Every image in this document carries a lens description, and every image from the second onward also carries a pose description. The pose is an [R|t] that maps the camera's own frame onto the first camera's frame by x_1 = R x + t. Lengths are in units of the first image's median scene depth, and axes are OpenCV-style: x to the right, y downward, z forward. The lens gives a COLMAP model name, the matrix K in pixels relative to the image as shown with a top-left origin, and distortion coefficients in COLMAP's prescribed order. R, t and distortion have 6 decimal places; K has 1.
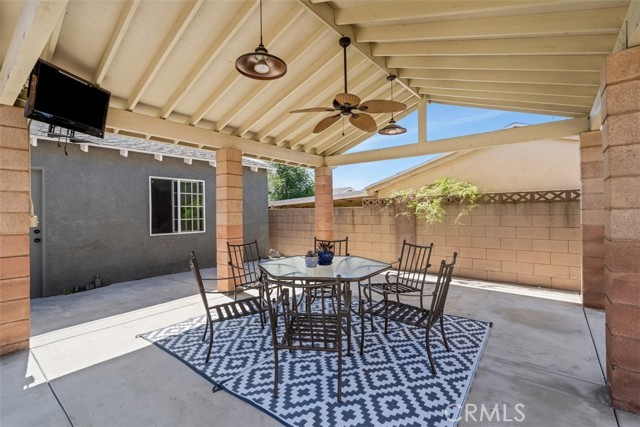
lens RADIAL K [[290.5, 0, 320.0], [0, 290.5, 212.8], [0, 0, 1]] dist [-0.000102, -0.000001]
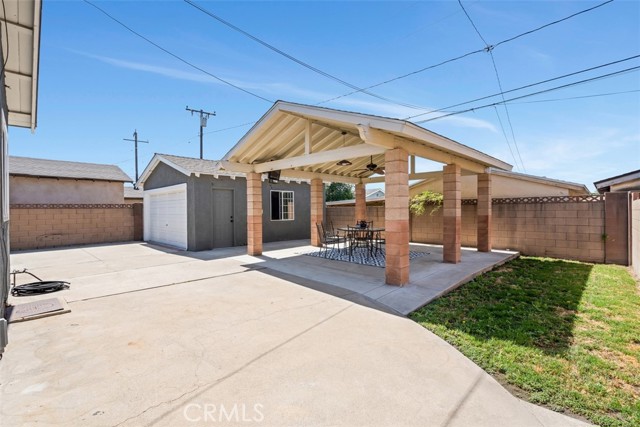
lens RADIAL K [[290.5, 0, 320.0], [0, 290.5, 211.3], [0, 0, 1]] dist [-0.000102, -0.000001]
pose [[0.994153, 0.004790, -0.107876, -0.044404], [-0.004324, 0.999980, 0.004561, 0.005119], [0.107896, -0.004068, 0.994154, -0.850976]]
